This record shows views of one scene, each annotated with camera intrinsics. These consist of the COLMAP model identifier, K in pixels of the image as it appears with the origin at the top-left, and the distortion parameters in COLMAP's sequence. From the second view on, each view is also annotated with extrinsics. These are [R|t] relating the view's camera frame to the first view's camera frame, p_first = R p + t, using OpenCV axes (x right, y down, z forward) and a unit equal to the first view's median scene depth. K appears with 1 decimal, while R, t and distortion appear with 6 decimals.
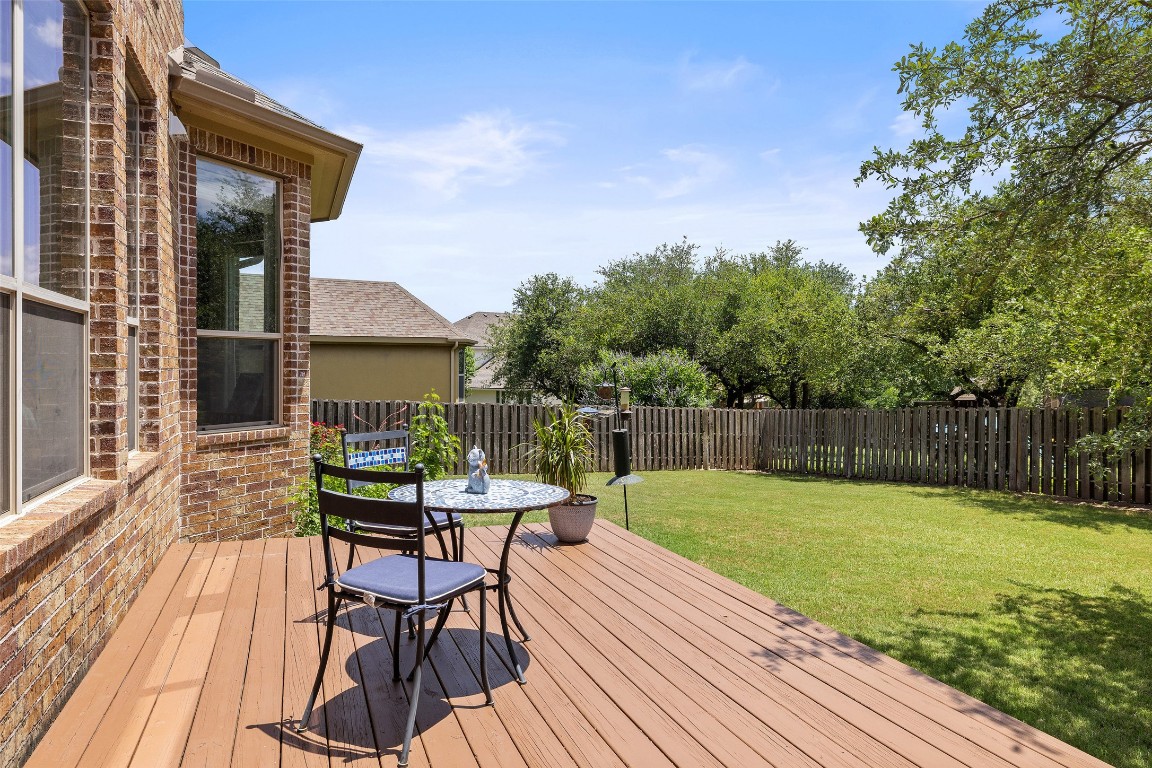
lens RADIAL K [[732.5, 0, 576.2], [0, 732.5, 374.2], [0, 0, 1]] dist [-0.006276, -0.002245]
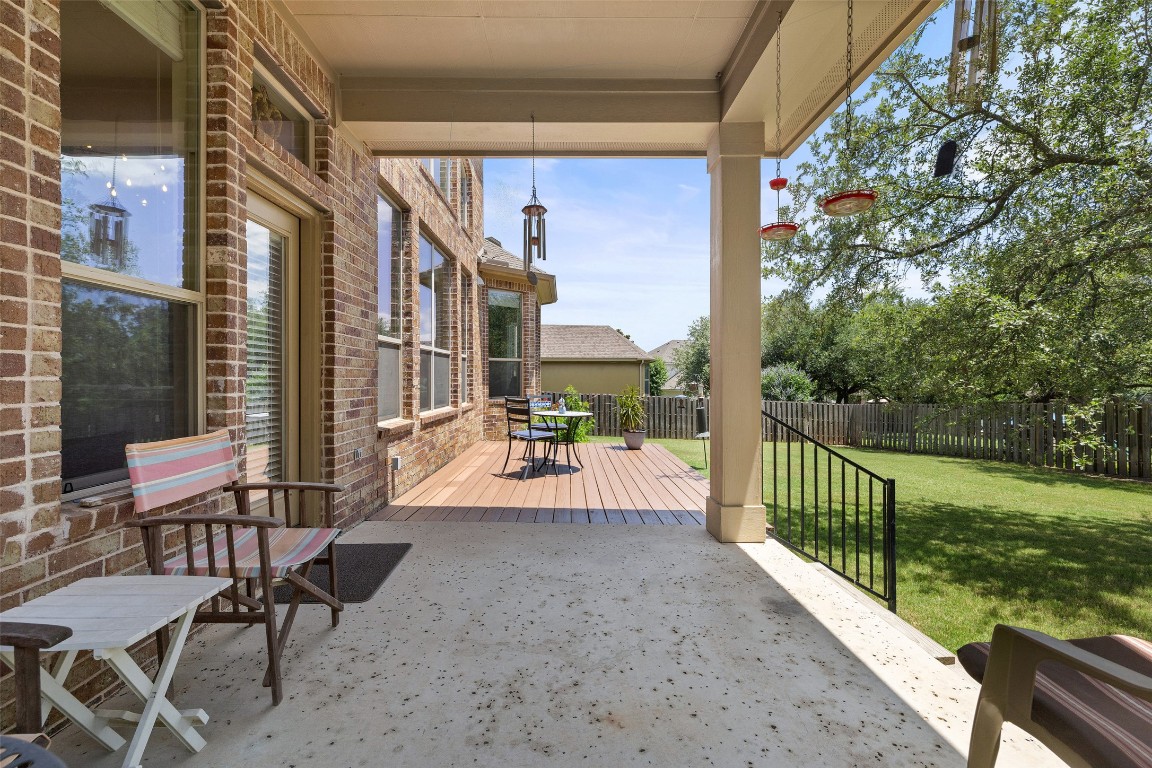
lens RADIAL K [[496.7, 0, 574.0], [0, 496.7, 382.5], [0, 0, 1]] dist [0.000630, 0.000014]
pose [[0.937894, 0.003447, -0.346905, 0.340627], [-0.002643, 0.999993, 0.002790, 0.017489], [0.346912, -0.001700, 0.937896, -0.487103]]
